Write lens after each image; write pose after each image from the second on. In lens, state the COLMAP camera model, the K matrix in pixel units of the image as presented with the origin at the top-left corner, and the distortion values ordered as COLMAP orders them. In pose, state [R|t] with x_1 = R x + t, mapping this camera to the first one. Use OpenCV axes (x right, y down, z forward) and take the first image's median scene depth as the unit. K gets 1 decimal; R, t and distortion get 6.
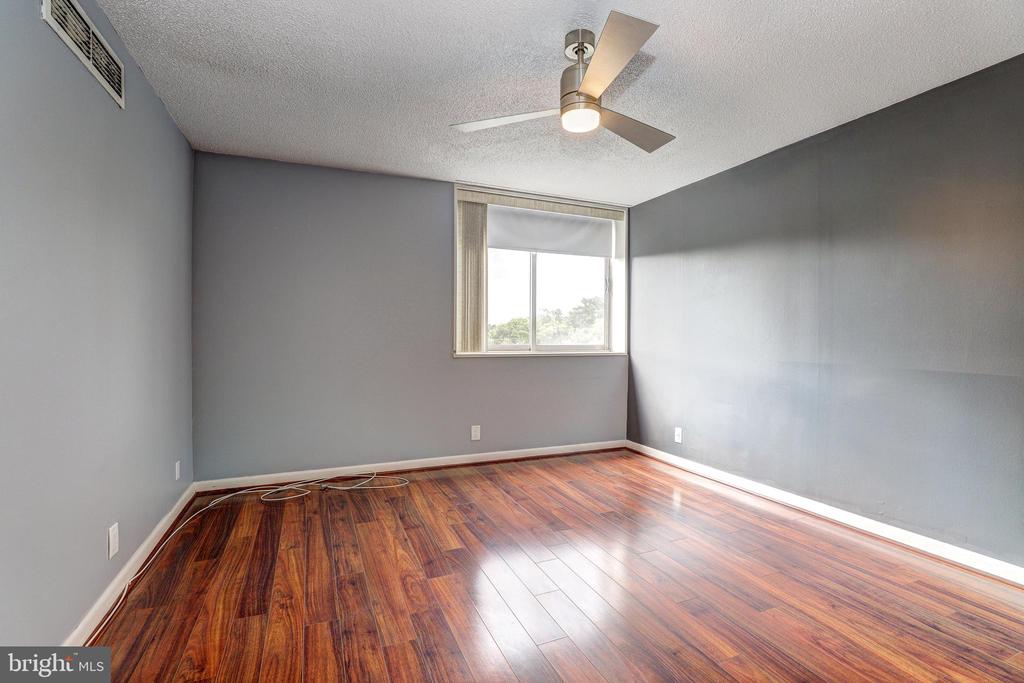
lens RADIAL K [[468.8, 0, 512.6], [0, 468.8, 340.5], [0, 0, 1]] dist [-0.034744, 0.007161]
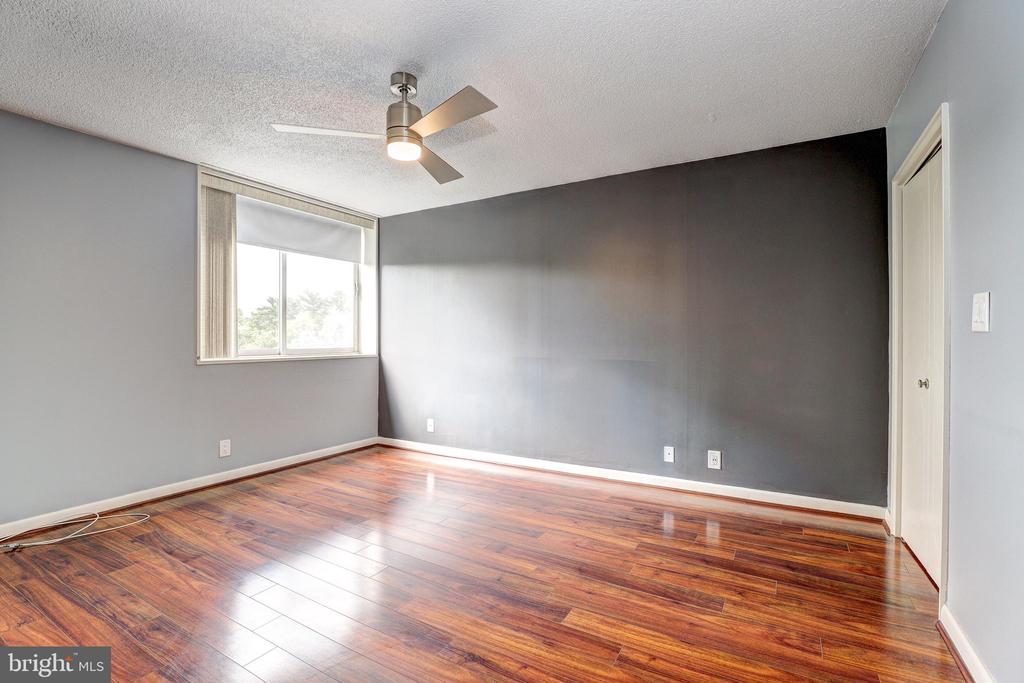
lens RADIAL K [[468.8, 0, 512.6], [0, 468.8, 339.3], [0, 0, 1]] dist [-0.034744, 0.007161]
pose [[0.805261, -0.007976, 0.592867, -0.201011], [0.012803, 0.999910, -0.003939, -0.000324], [-0.592782, 0.010762, 0.805291, -0.049954]]
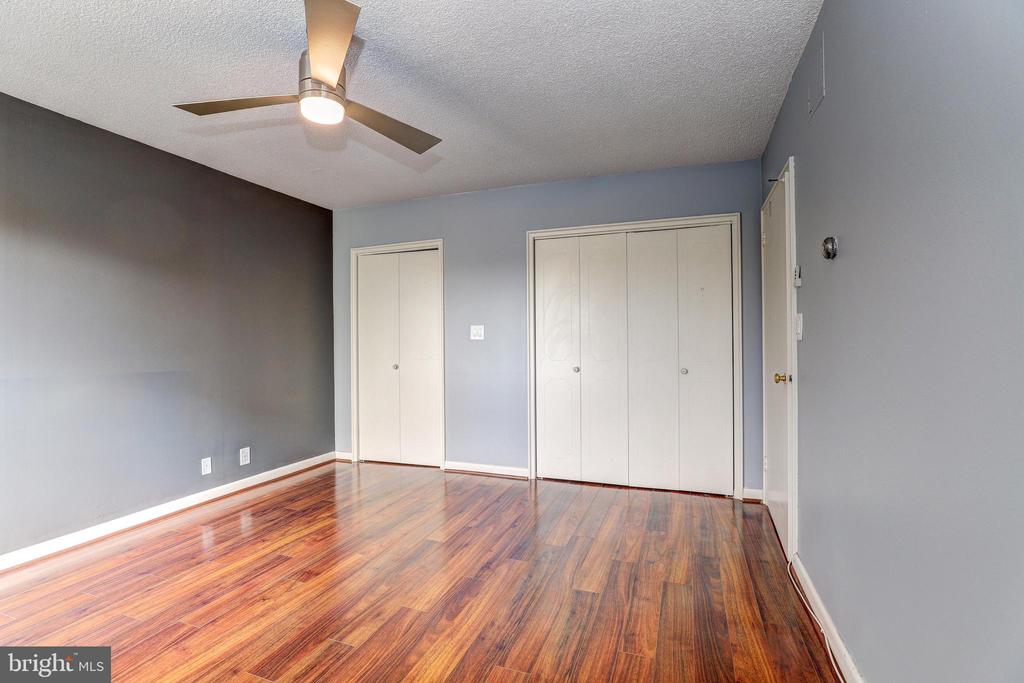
lens RADIAL K [[468.8, 0, 511.2], [0, 468.8, 339.6], [0, 0, 1]] dist [-0.034744, 0.007161]
pose [[-0.720239, 0.004401, 0.693712, -0.470904], [0.014711, 0.999852, 0.008931, -0.013318], [-0.693570, 0.016638, -0.720197, 0.875394]]
